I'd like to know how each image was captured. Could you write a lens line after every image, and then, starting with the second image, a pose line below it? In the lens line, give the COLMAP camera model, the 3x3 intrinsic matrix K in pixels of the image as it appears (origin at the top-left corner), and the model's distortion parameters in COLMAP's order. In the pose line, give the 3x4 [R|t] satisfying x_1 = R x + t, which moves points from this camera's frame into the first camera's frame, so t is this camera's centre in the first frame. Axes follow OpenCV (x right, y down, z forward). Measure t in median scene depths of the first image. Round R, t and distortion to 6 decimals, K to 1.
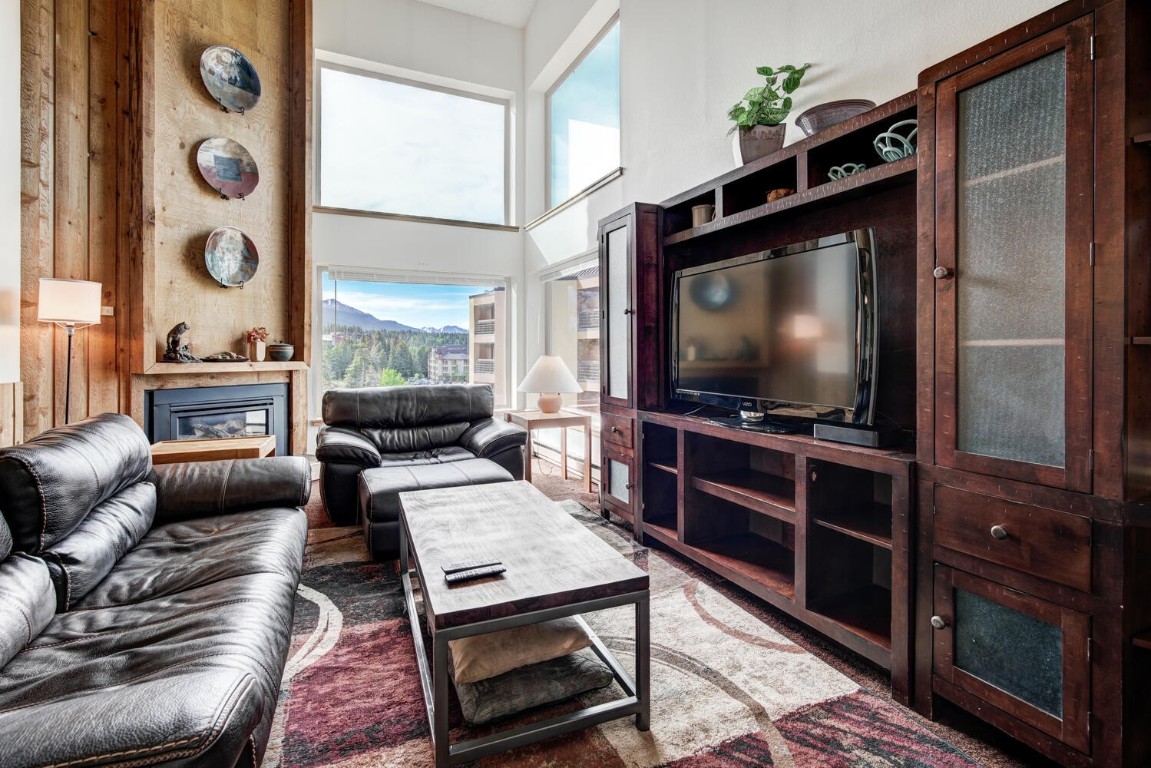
lens RADIAL K [[530.2, 0, 567.8], [0, 530.2, 357.7], [0, 0, 1]] dist [0.000013, 0.000679]
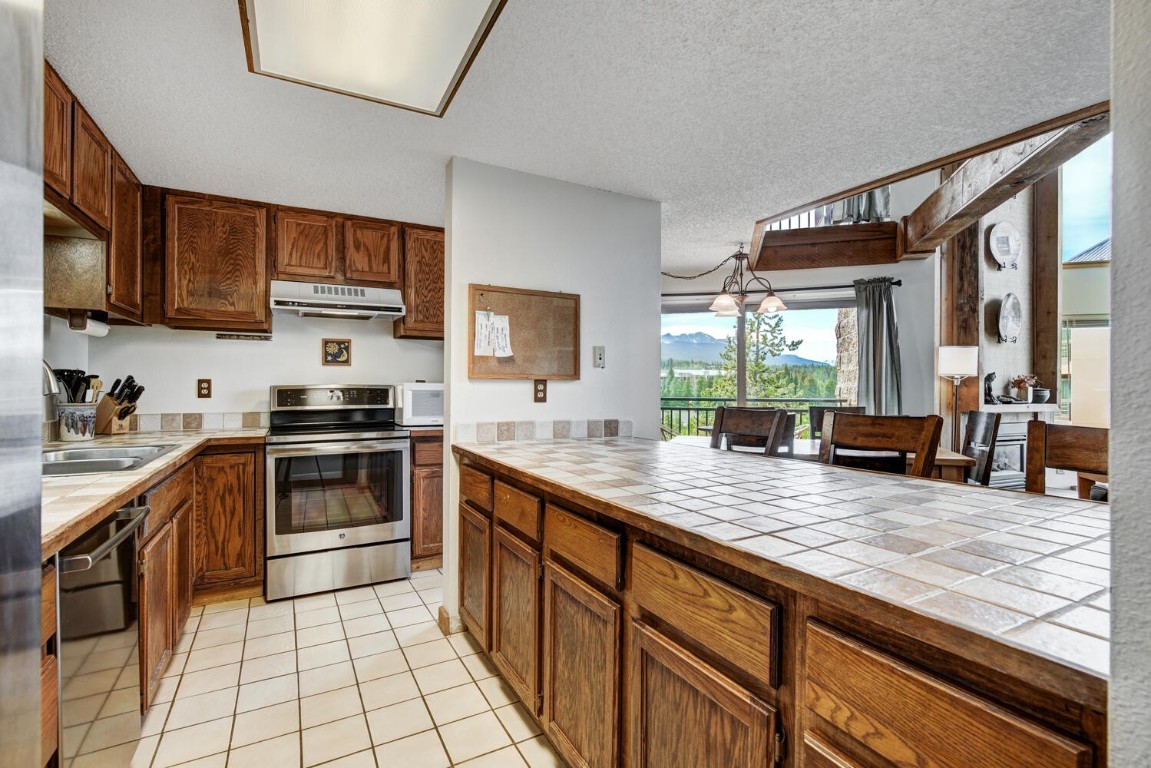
lens RADIAL K [[523.3, 0, 575.5], [0, 523.3, 384.0], [0, 0, 1]] dist [-0.001506, 0.000097]
pose [[0.757169, -0.000092, -0.653219, -0.630026], [-0.009150, 0.999900, -0.010747, -0.015833], [0.653155, 0.014115, 0.757093, -0.582004]]
